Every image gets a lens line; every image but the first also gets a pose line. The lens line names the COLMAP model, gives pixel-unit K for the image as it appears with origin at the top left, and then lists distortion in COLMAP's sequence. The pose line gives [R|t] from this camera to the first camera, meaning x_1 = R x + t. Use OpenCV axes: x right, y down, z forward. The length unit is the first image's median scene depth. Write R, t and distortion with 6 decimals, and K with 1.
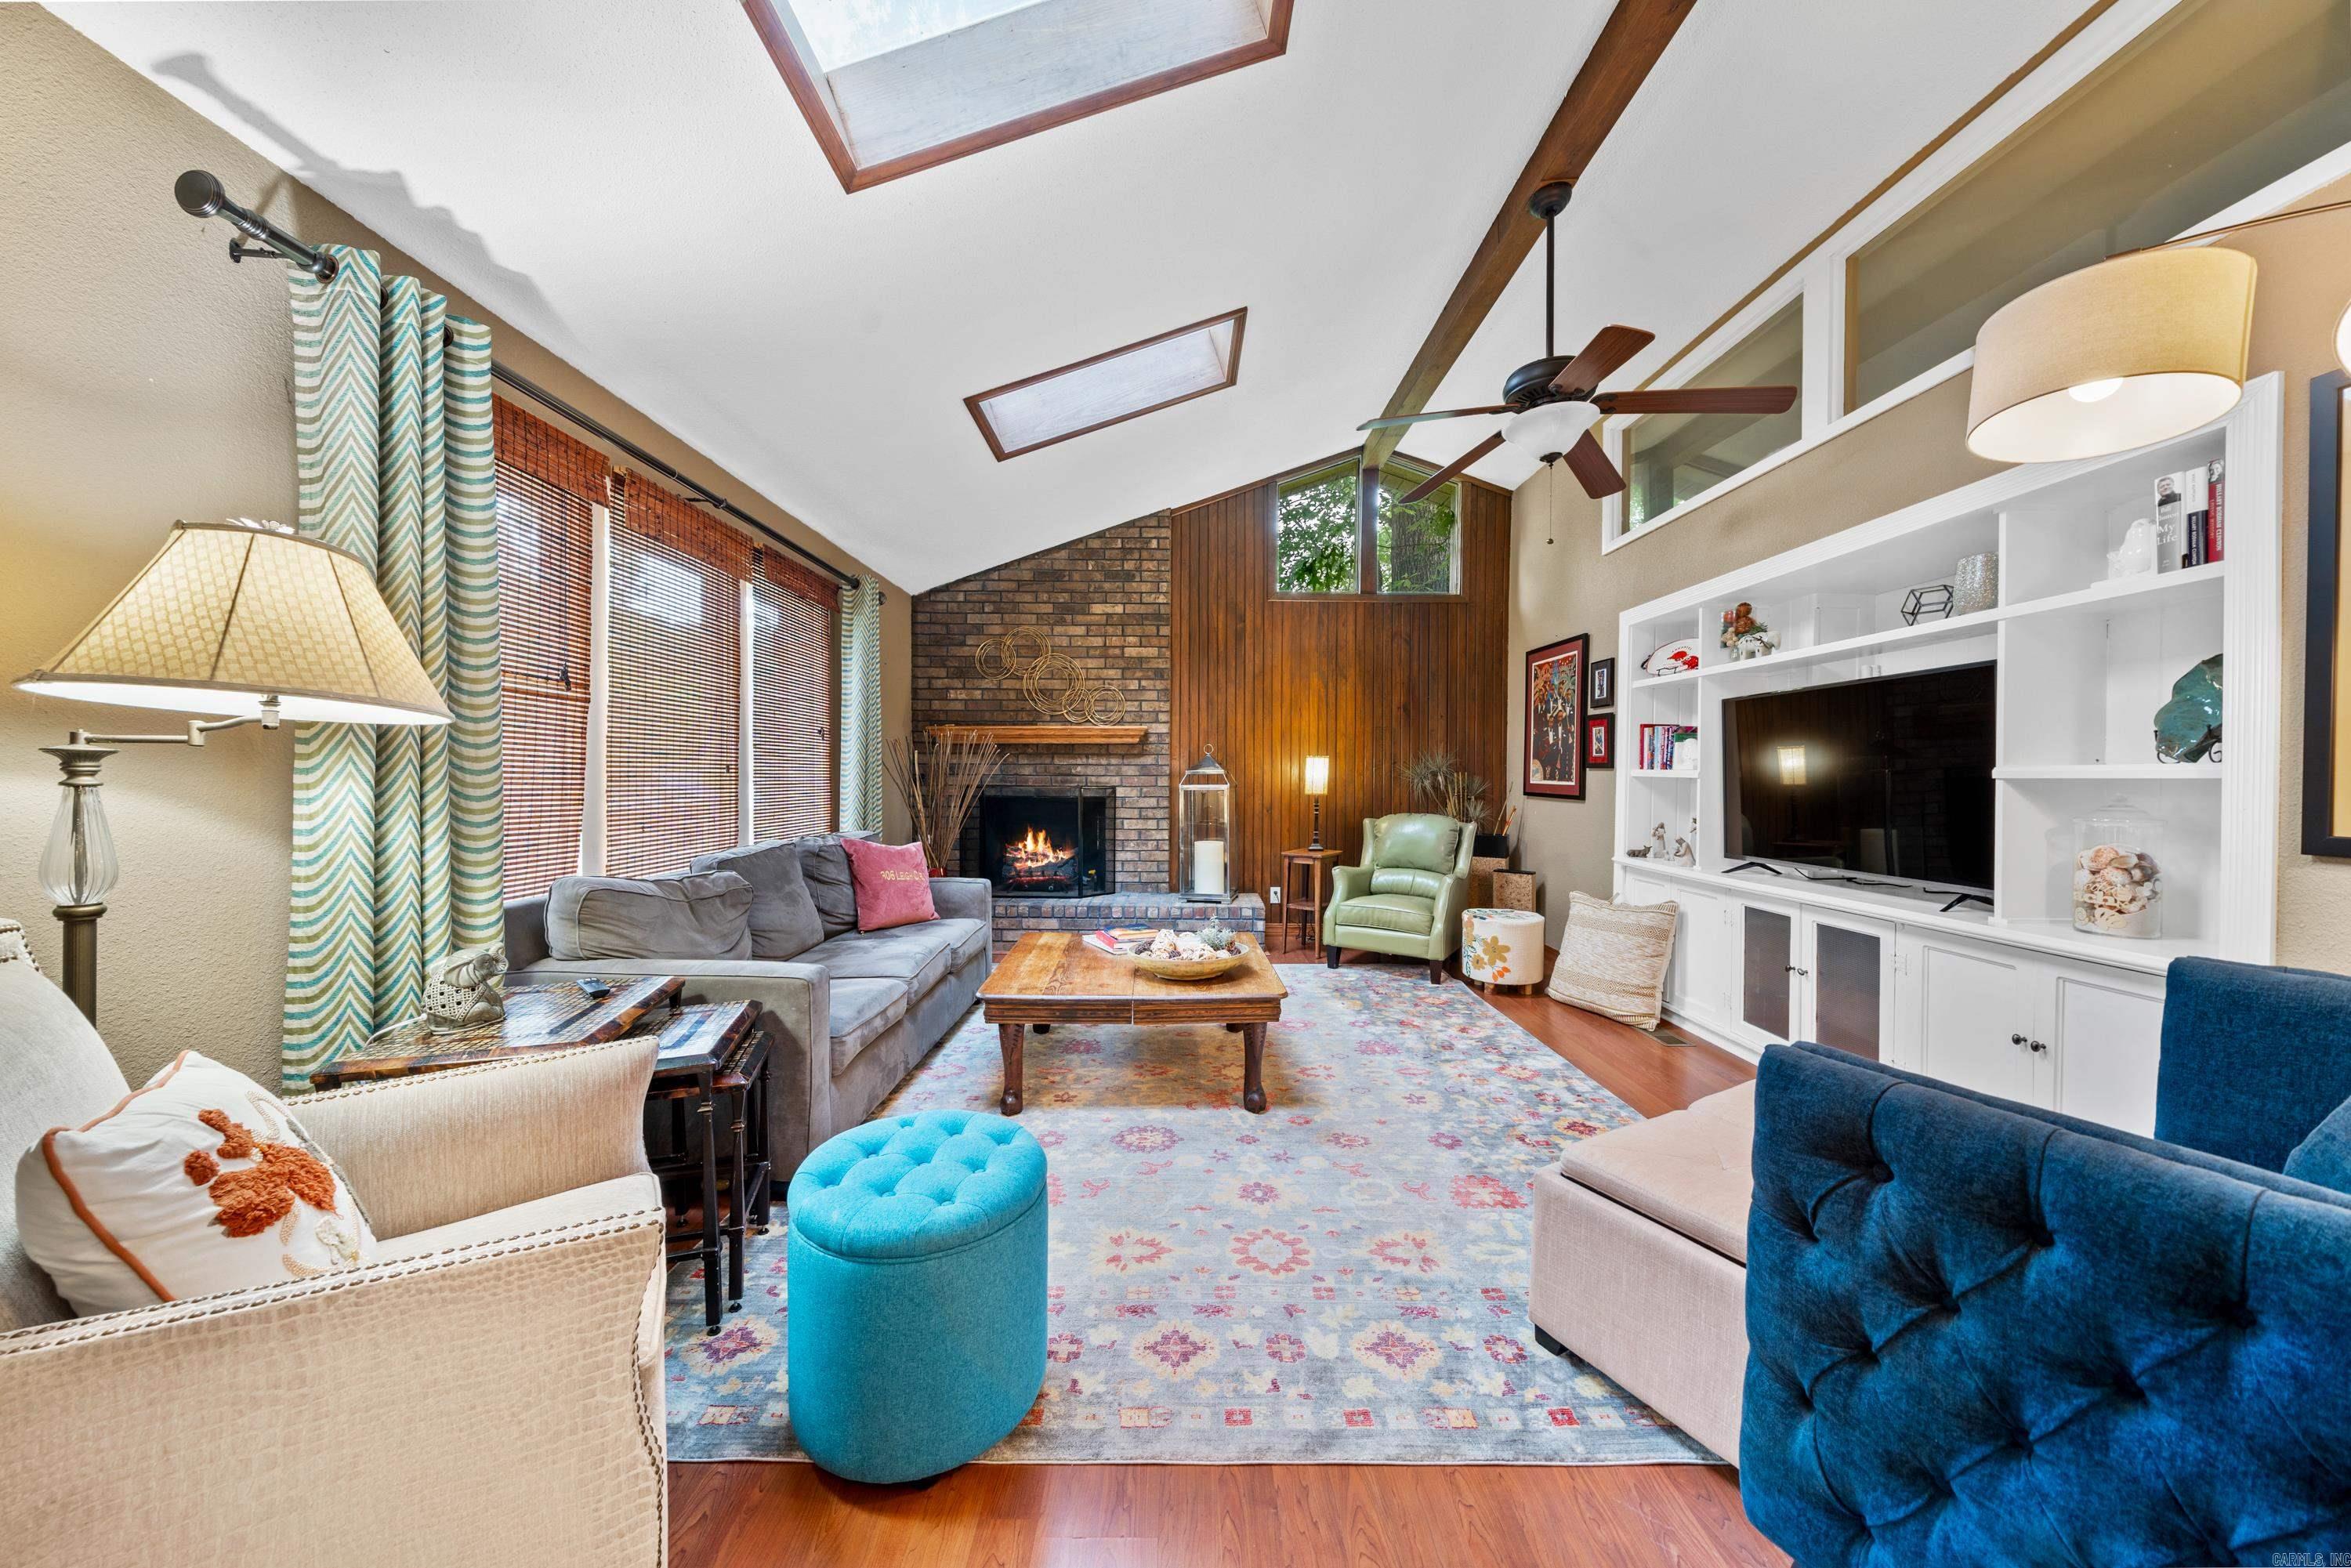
lens RADIAL K [[789.2, 0, 1166.7], [0, 789.2, 783.0], [0, 0, 1]] dist [-0.005386, 0.000139]
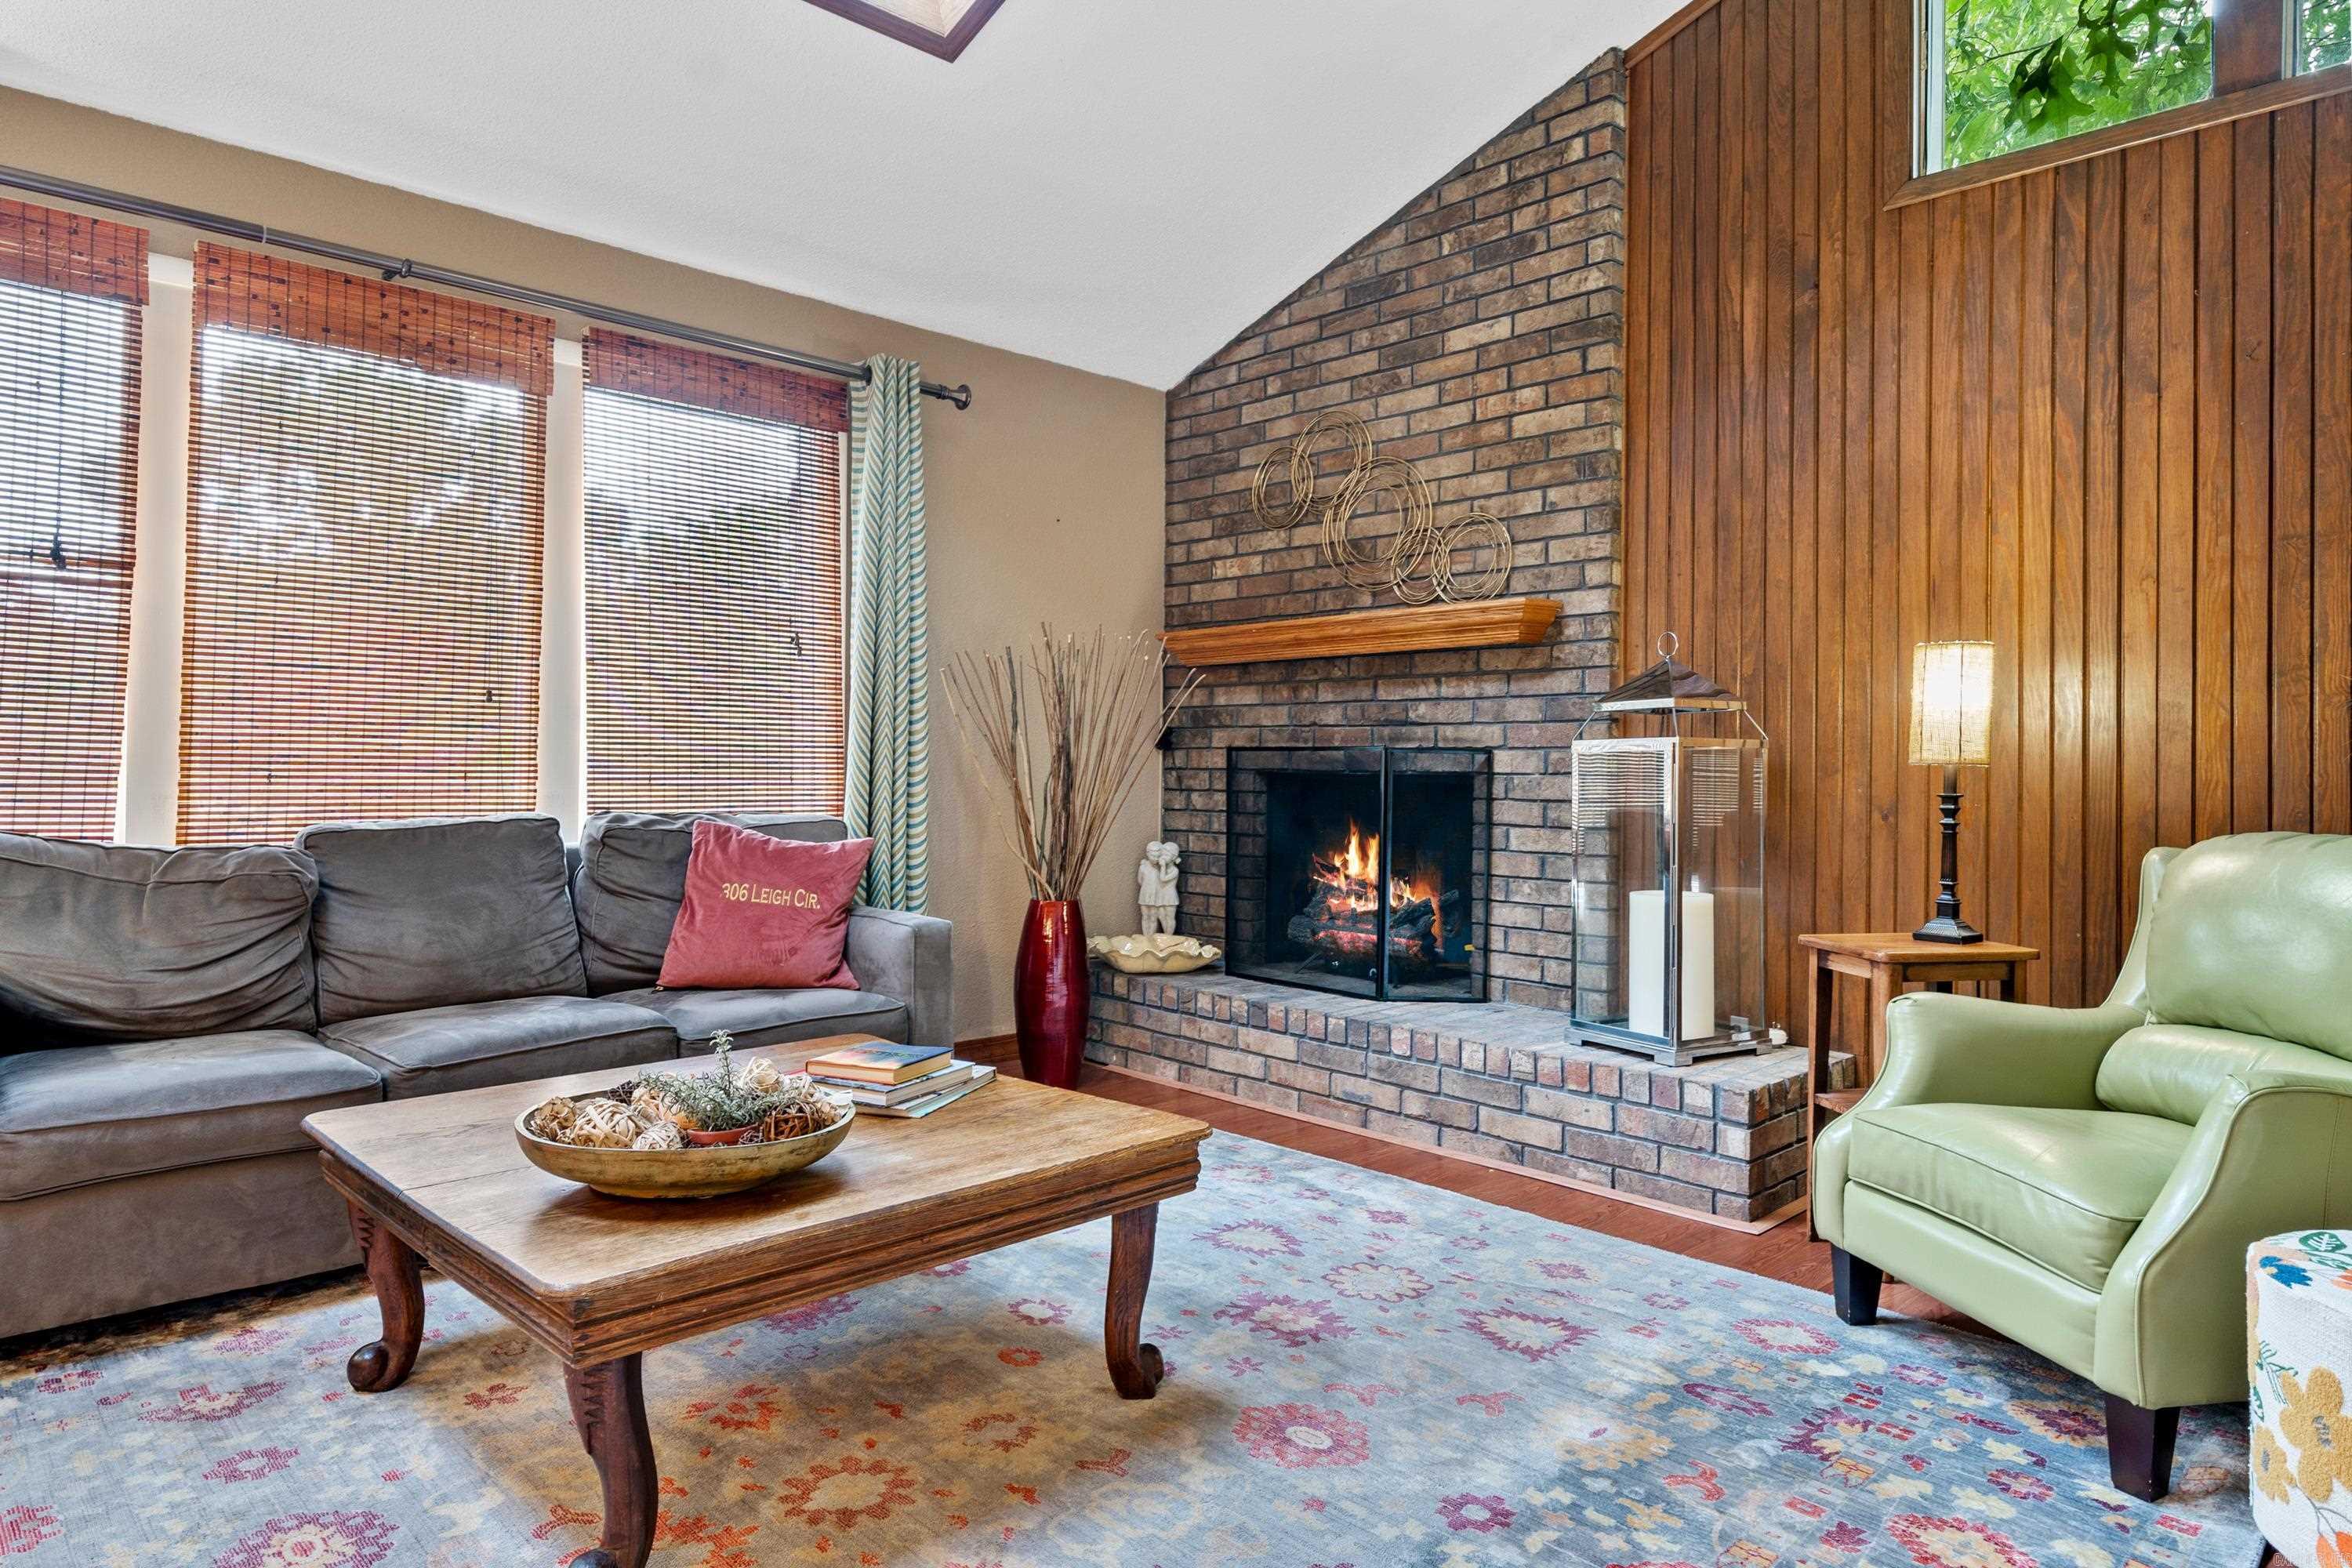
lens RADIAL K [[1388.2, 0, 1127.1], [0, 1388.2, 743.3], [0, 0, 1]] dist [0.007380, -0.001431]
pose [[0.694262, -0.007493, -0.719684, 0.334209], [-0.014689, 0.999590, -0.024577, 0.022857], [0.719573, 0.027634, 0.693867, 0.343801]]
